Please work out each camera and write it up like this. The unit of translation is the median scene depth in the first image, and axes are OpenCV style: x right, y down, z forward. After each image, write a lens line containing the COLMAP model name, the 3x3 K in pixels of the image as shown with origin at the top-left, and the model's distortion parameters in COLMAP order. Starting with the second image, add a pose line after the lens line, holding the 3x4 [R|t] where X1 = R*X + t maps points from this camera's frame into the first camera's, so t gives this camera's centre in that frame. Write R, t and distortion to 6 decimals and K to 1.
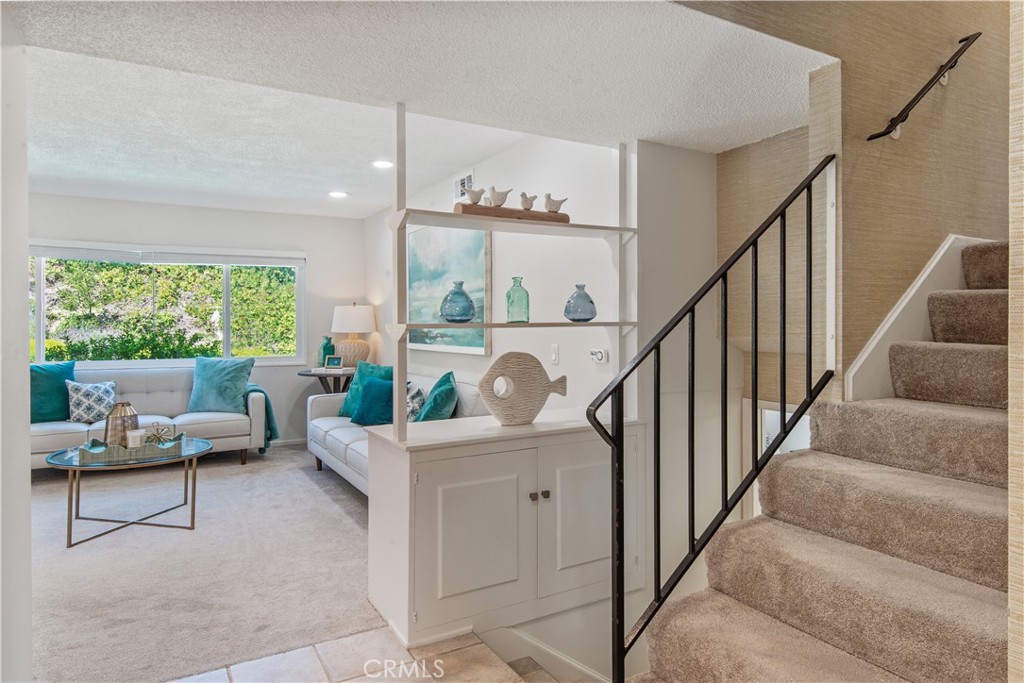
lens RADIAL K [[623.7, 0, 513.3], [0, 623.7, 325.2], [0, 0, 1]] dist [0.000218, -0.001437]
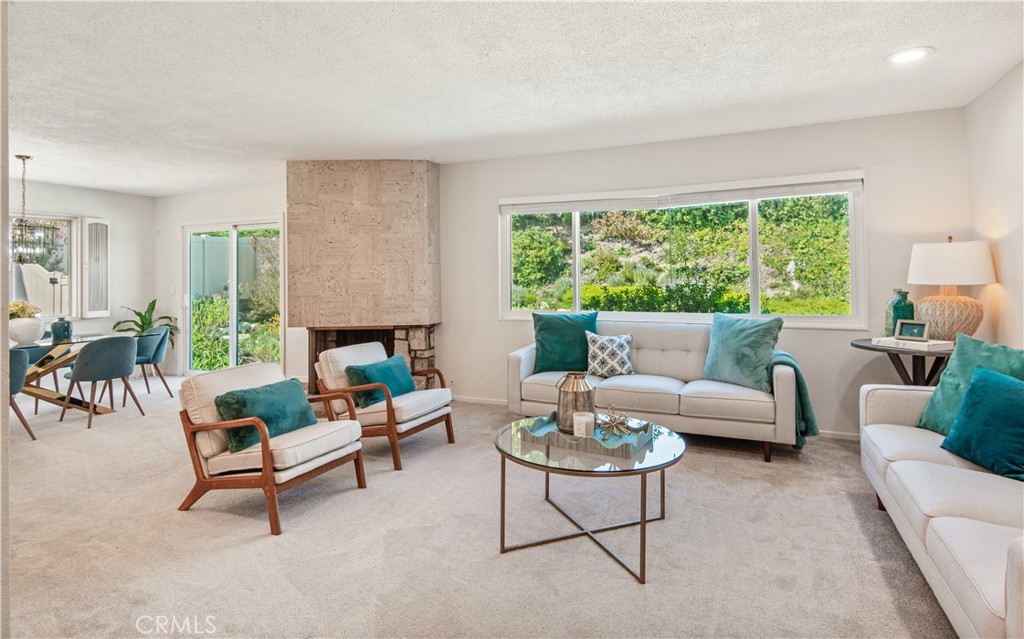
lens RADIAL K [[531.4, 0, 512.2], [0, 531.4, 267.8], [0, 0, 1]] dist [0.034435, -0.031142]
pose [[0.582982, -0.019816, -0.812244, -0.083084], [0.008341, 0.999796, -0.018406, 0.001371], [0.812442, 0.003955, 0.583028, 0.366619]]
